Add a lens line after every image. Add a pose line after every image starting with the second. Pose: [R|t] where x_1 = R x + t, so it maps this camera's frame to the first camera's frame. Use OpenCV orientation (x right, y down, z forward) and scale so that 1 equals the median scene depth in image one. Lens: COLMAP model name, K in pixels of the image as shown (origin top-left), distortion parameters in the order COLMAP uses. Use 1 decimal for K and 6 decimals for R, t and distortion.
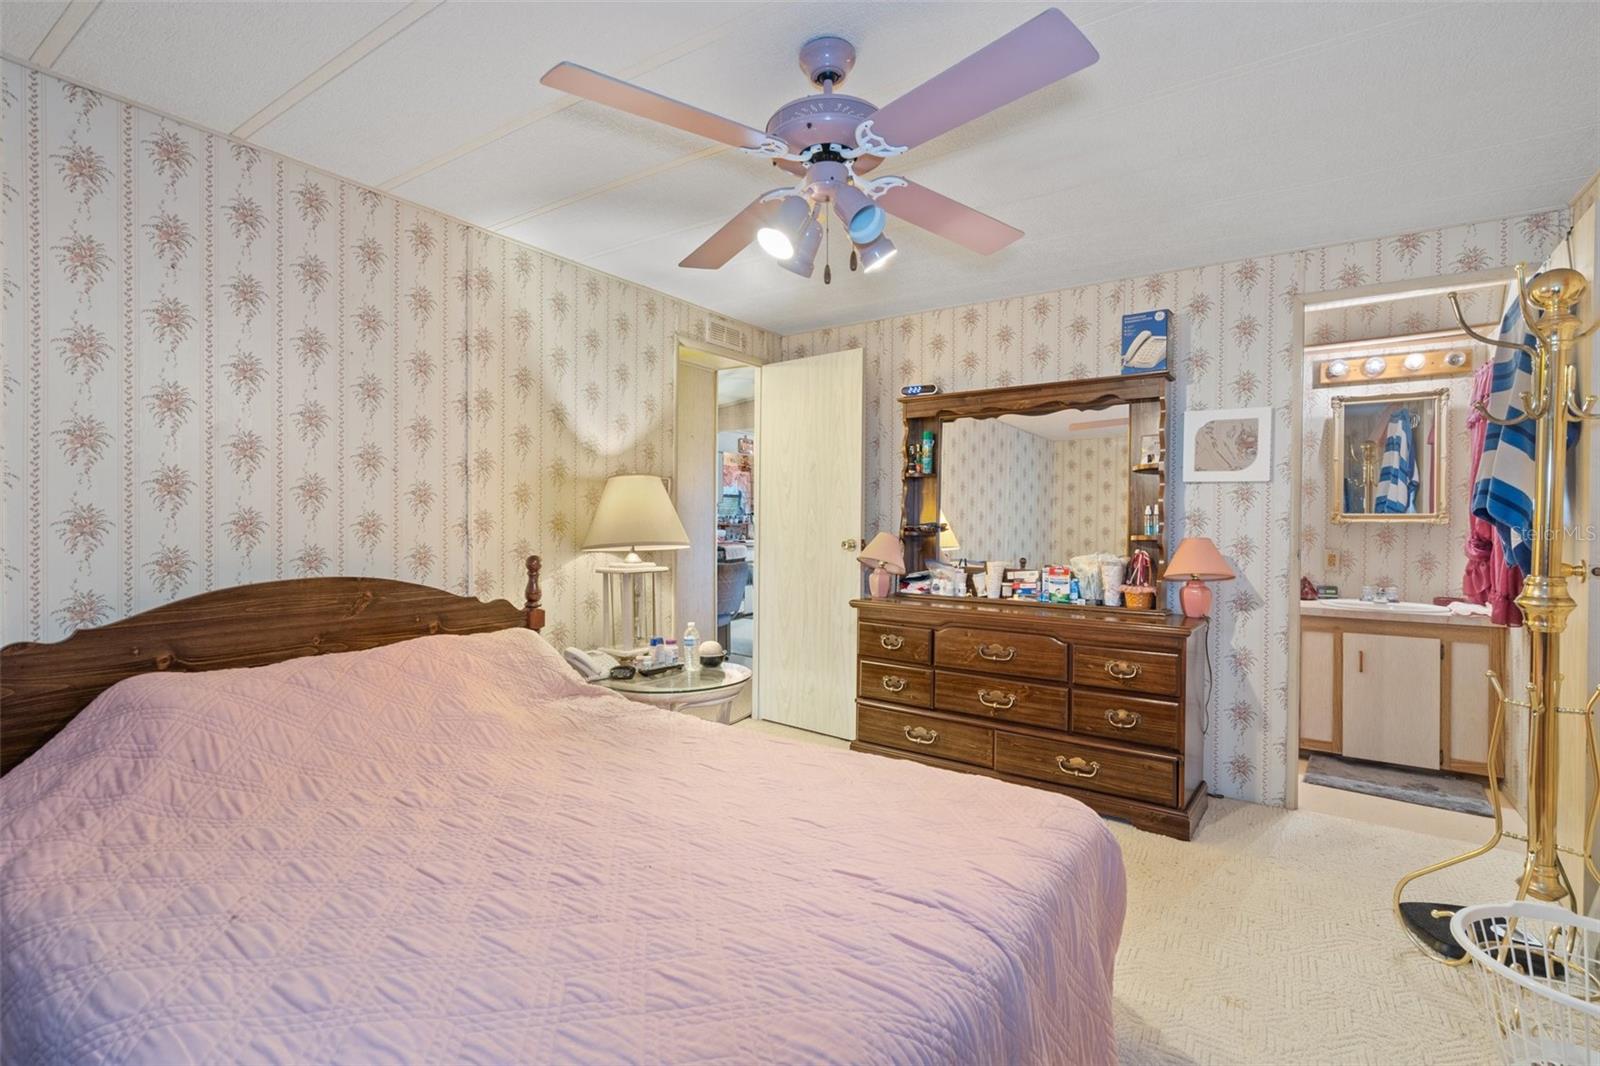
lens RADIAL K [[735.6, 0, 793.6], [0, 735.6, 514.7], [0, 0, 1]] dist [-0.001817, 0.004324]
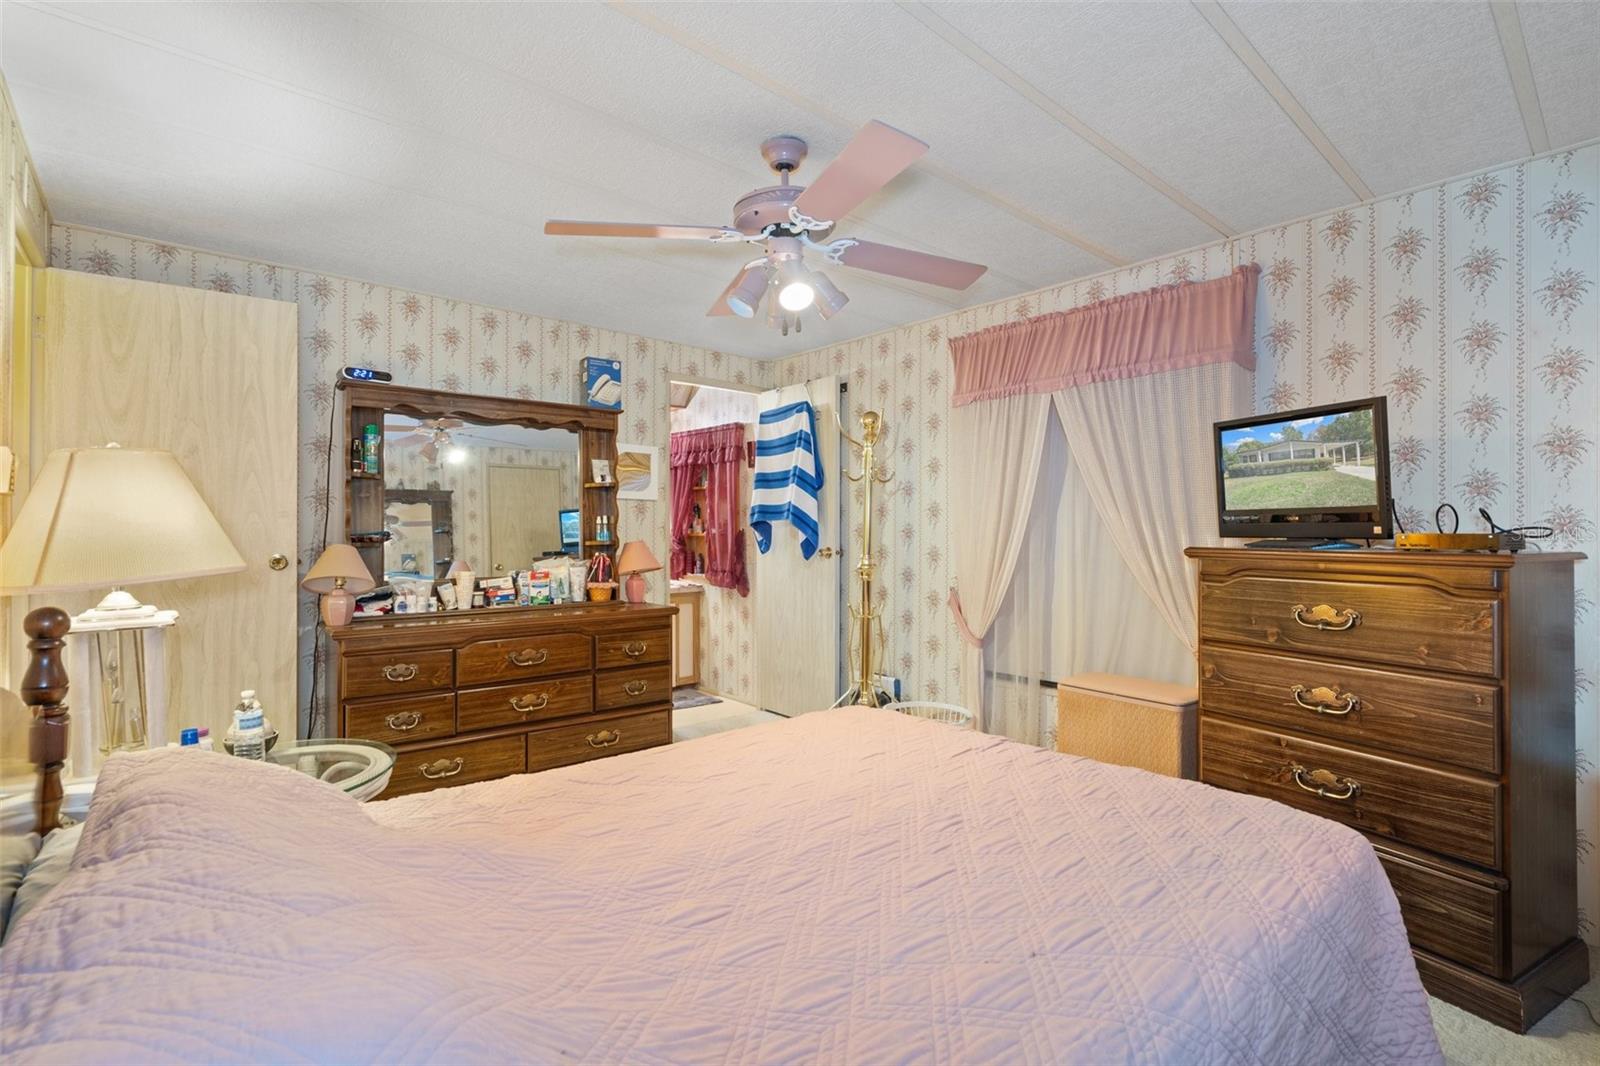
lens RADIAL K [[735.6, 0, 793.6], [0, 735.6, 514.7], [0, 0, 1]] dist [-0.001817, 0.004324]
pose [[0.264836, 0.014914, 0.964178, -0.611794], [-0.006956, 0.999884, -0.013555, -0.000871], [-0.964268, -0.003117, 0.264909, 0.364582]]
